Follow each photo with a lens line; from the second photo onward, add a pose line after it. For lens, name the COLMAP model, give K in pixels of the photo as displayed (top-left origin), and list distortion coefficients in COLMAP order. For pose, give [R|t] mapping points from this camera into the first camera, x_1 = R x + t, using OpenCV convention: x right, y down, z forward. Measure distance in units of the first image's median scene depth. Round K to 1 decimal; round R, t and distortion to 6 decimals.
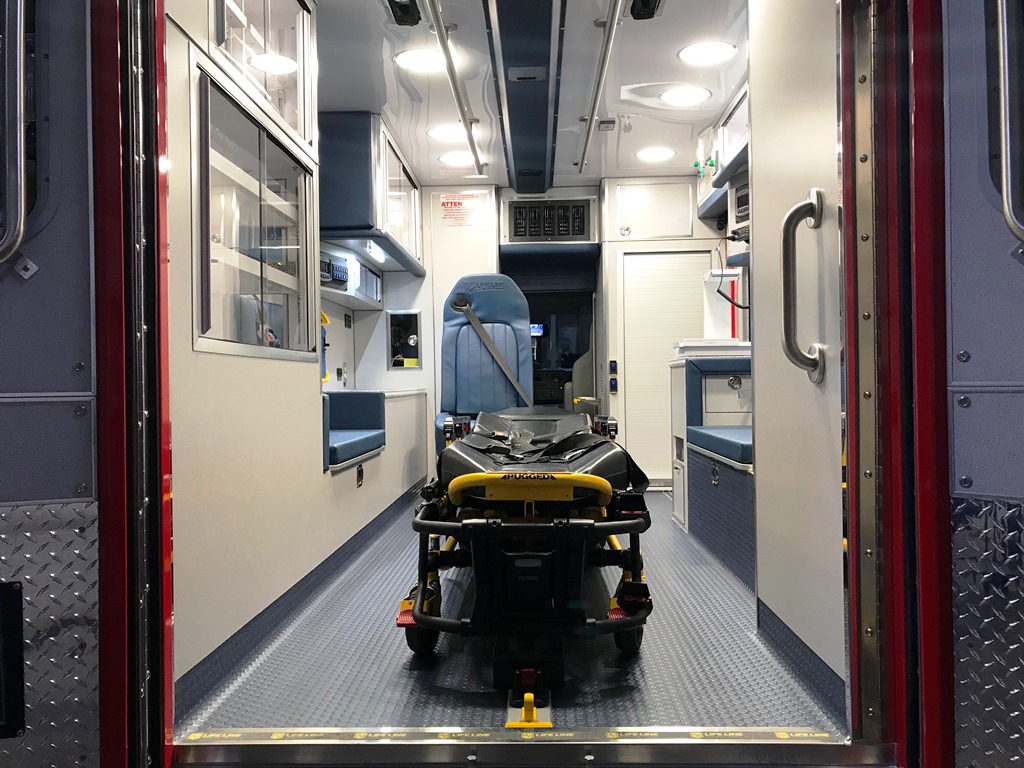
lens RADIAL K [[825.4, 0, 525.8], [0, 825.4, 379.9], [0, 0, 1]] dist [0.033834, -0.040433]
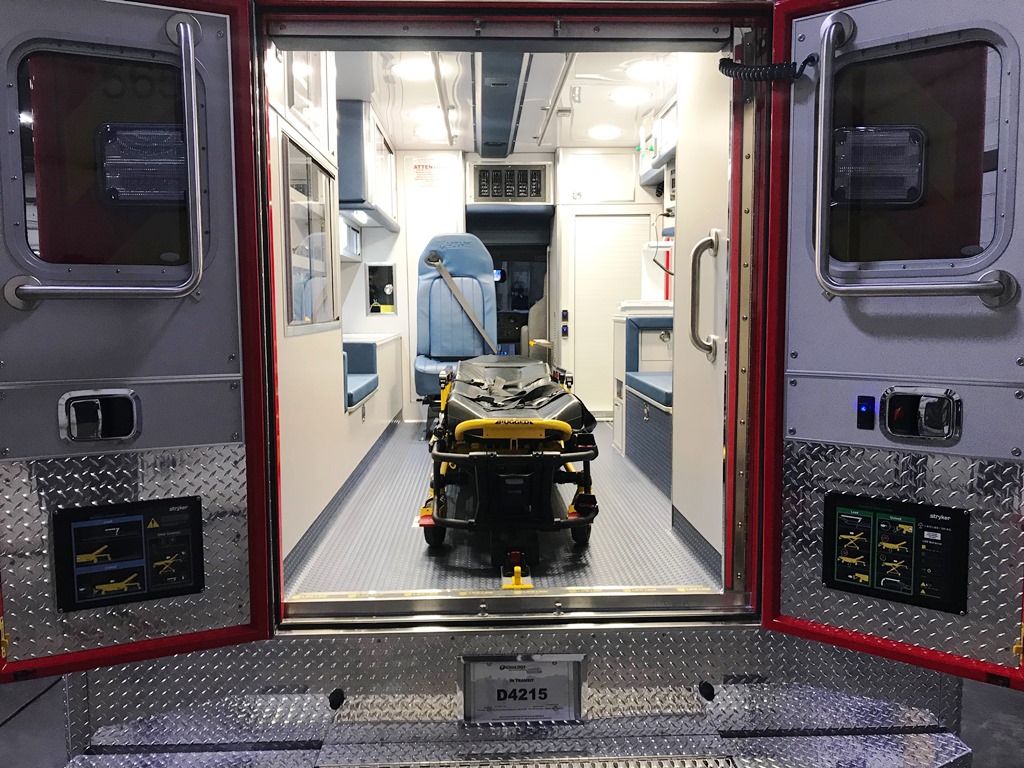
lens RADIAL K [[825.4, 0, 535.5], [0, 825.4, 380.4], [0, 0, 1]] dist [0.033834, -0.040433]
pose [[0.996653, 0.003304, 0.081681, -0.039925], [-0.011109, 0.995387, 0.095292, -0.047052], [-0.080989, -0.095880, 0.992093, -0.211518]]
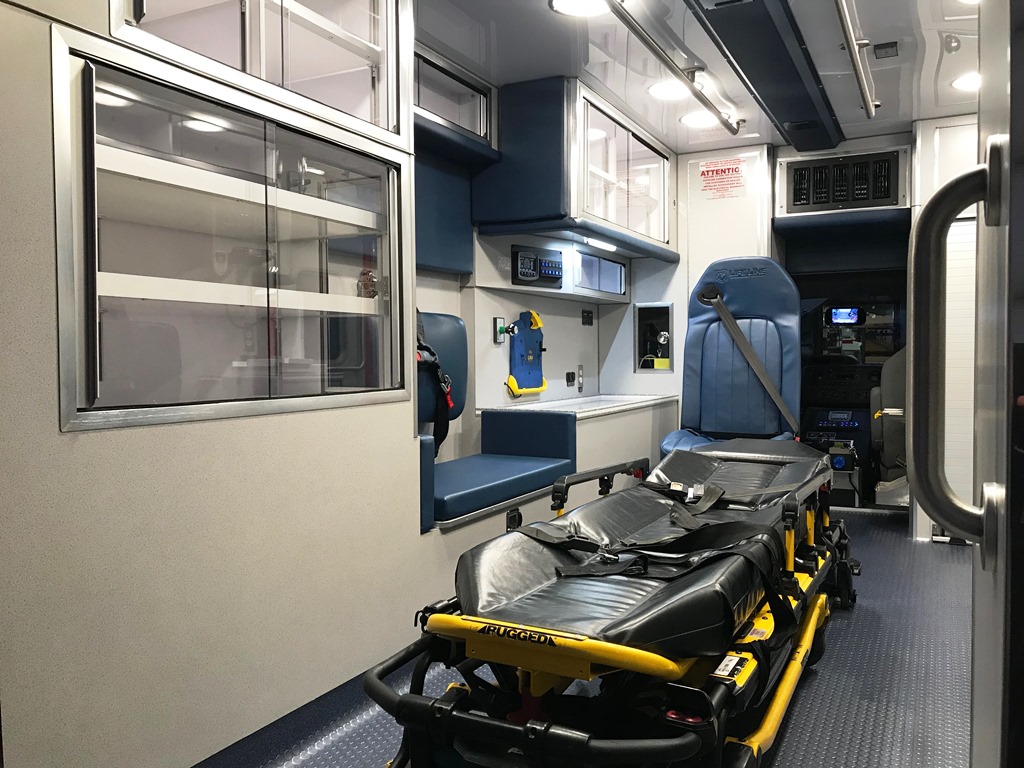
lens RADIAL K [[825.4, 0, 529.8], [0, 825.4, 382.0], [0, 0, 1]] dist [0.033834, -0.040433]
pose [[0.903508, 0.023653, -0.427919, 0.146708], [-0.004883, 0.998979, 0.044908, -0.055196], [0.428544, -0.038486, 0.902701, 0.228519]]
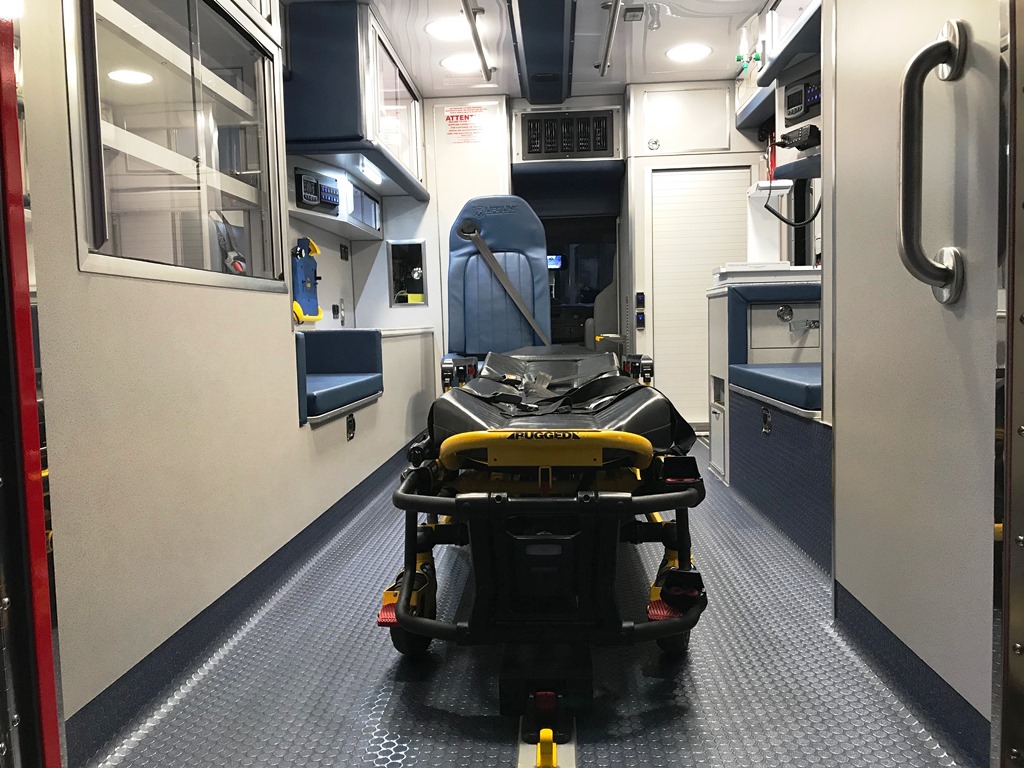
lens RADIAL K [[825.4, 0, 520.5], [0, 825.4, 382.2], [0, 0, 1]] dist [0.033834, -0.040433]
pose [[0.999477, -0.011297, -0.030315, 0.003023], [0.013557, 0.997060, 0.075417, 0.005820], [0.029374, -0.075788, 0.996691, 0.129965]]
